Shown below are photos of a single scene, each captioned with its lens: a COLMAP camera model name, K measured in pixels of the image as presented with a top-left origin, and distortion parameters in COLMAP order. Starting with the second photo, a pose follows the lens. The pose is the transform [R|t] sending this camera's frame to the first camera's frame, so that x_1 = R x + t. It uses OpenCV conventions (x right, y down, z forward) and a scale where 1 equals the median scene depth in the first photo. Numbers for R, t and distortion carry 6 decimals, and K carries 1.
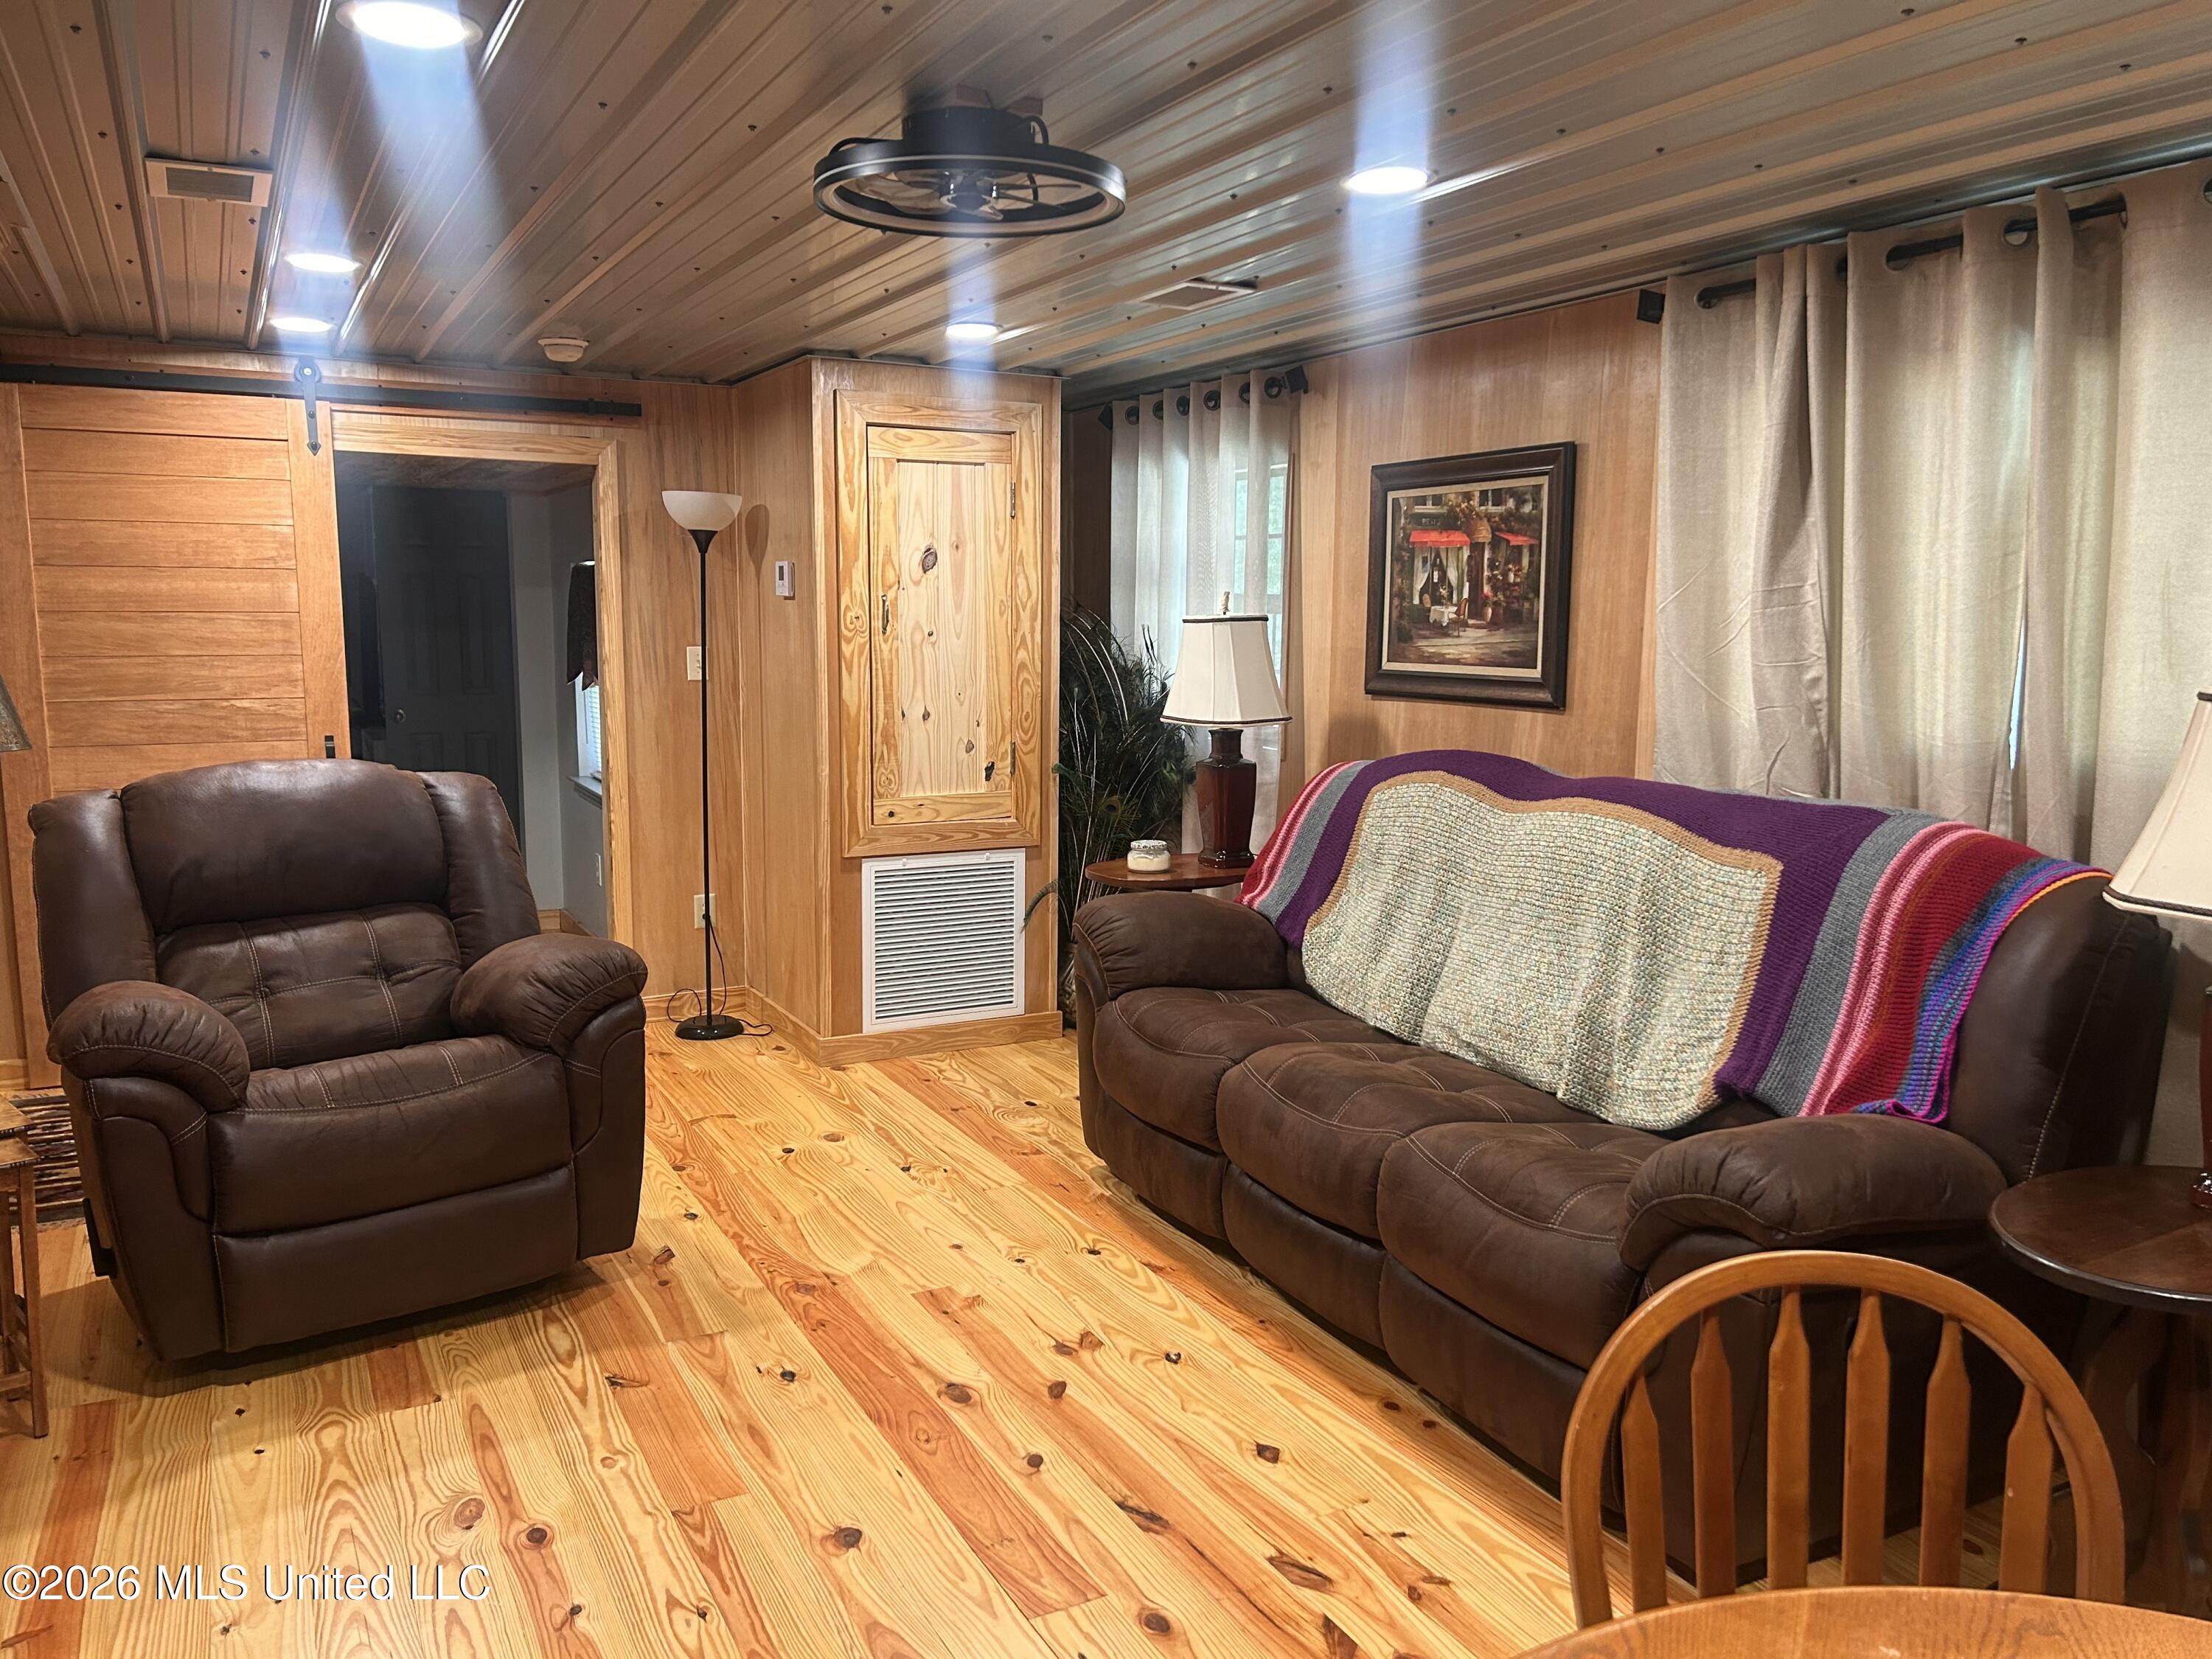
lens RADIAL K [[1669.8, 0, 1083.3], [0, 1669.8, 868.0], [0, 0, 1]] dist [0.036858, -0.031381]
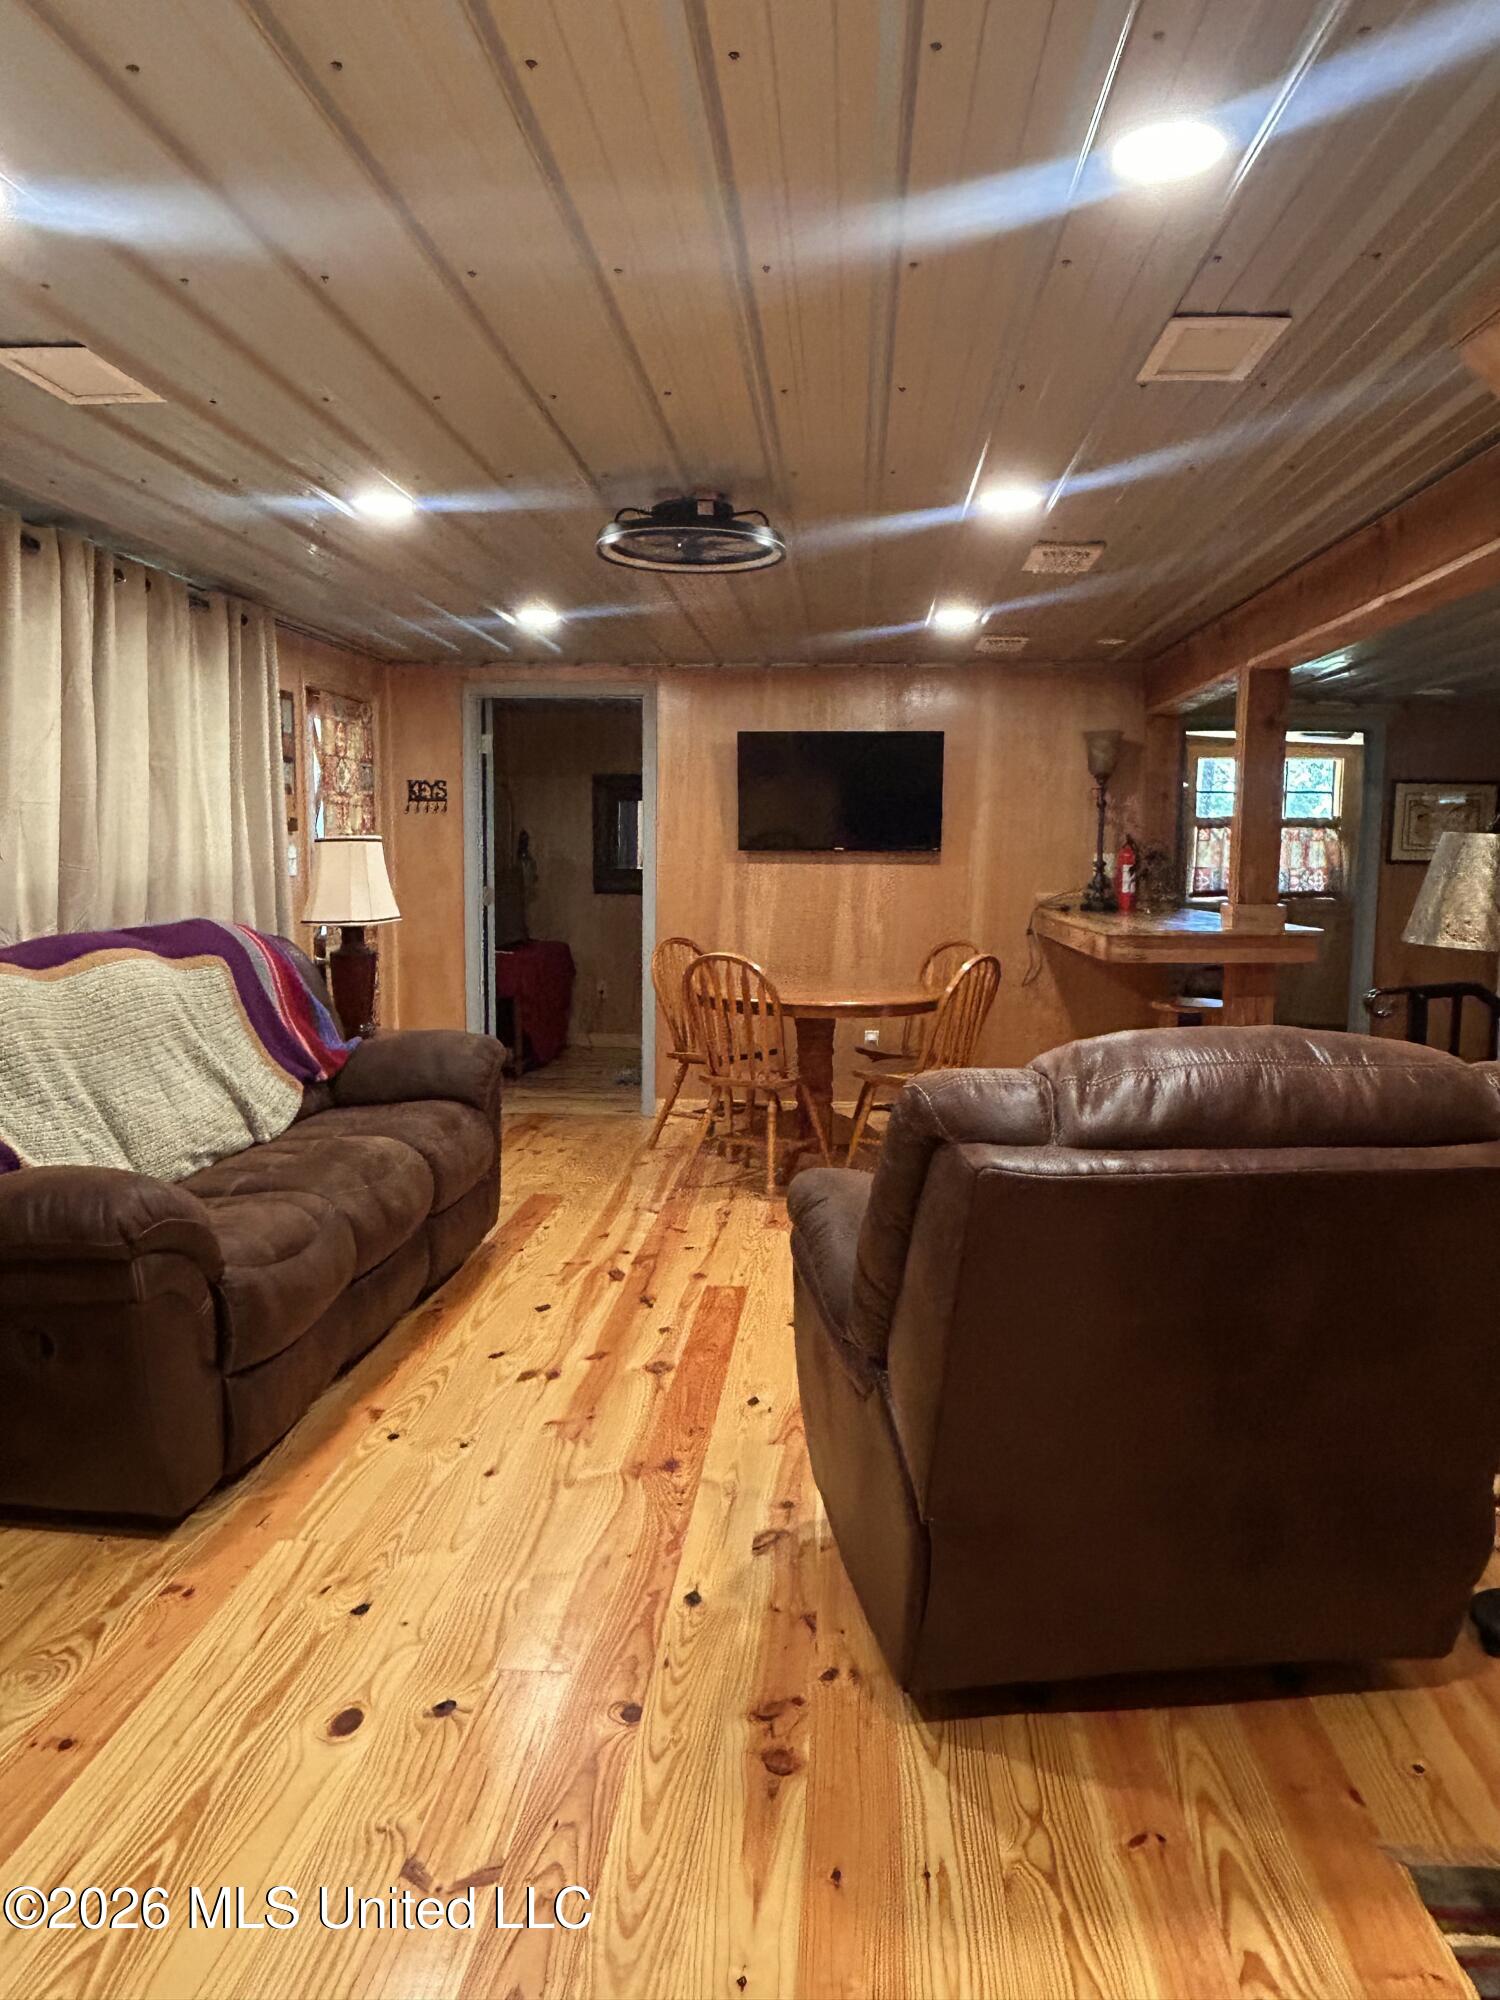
lens RADIAL K [[1403.7, 0, 753.7], [0, 1403.7, 990.2], [0, 0, 1]] dist [-0.011464, -0.002572]
pose [[-0.851559, -0.071533, 0.519355, -0.557111], [0.068753, 0.966854, 0.245899, -0.207374], [-0.519731, 0.245104, -0.818415, 1.412313]]
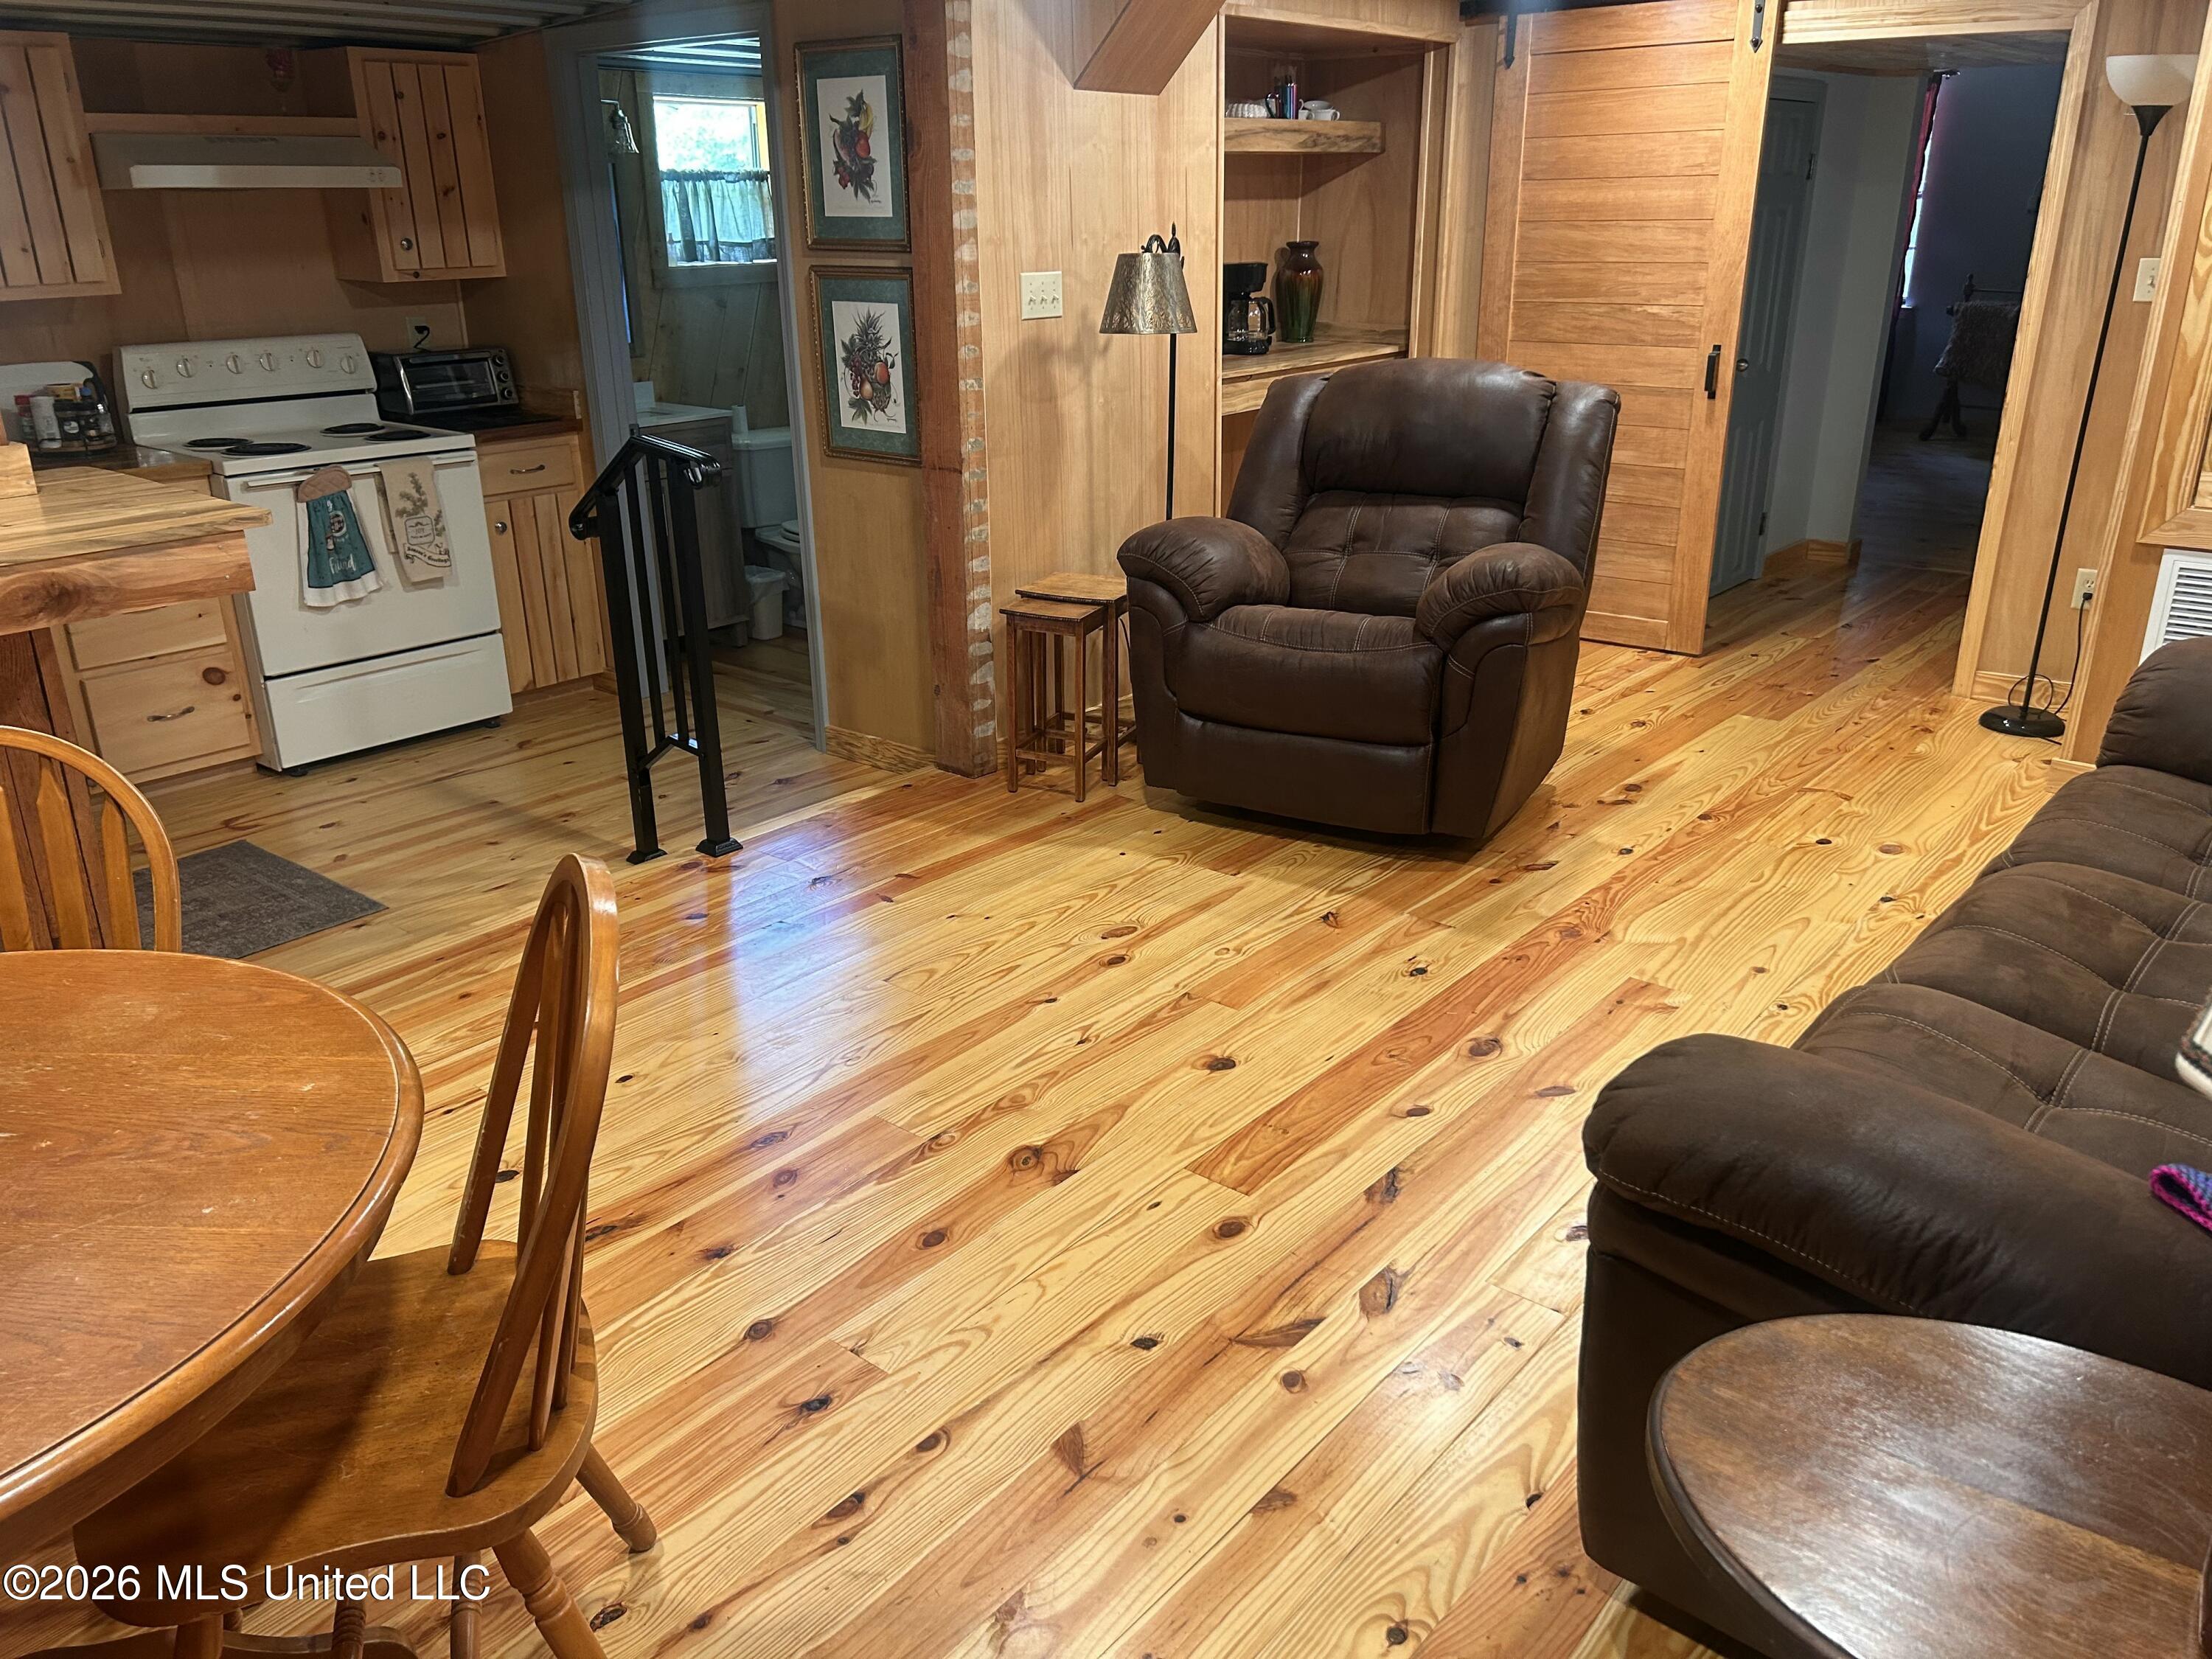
lens RADIAL K [[1669.8, 0, 1106.0], [0, 1669.8, 849.1], [0, 0, 1]] dist [0.036858, -0.031381]
pose [[0.380260, 0.321602, -0.867165, 0.515666], [-0.132655, 0.946868, 0.292991, -0.048038], [0.915317, 0.003622, 0.402718, 0.299509]]
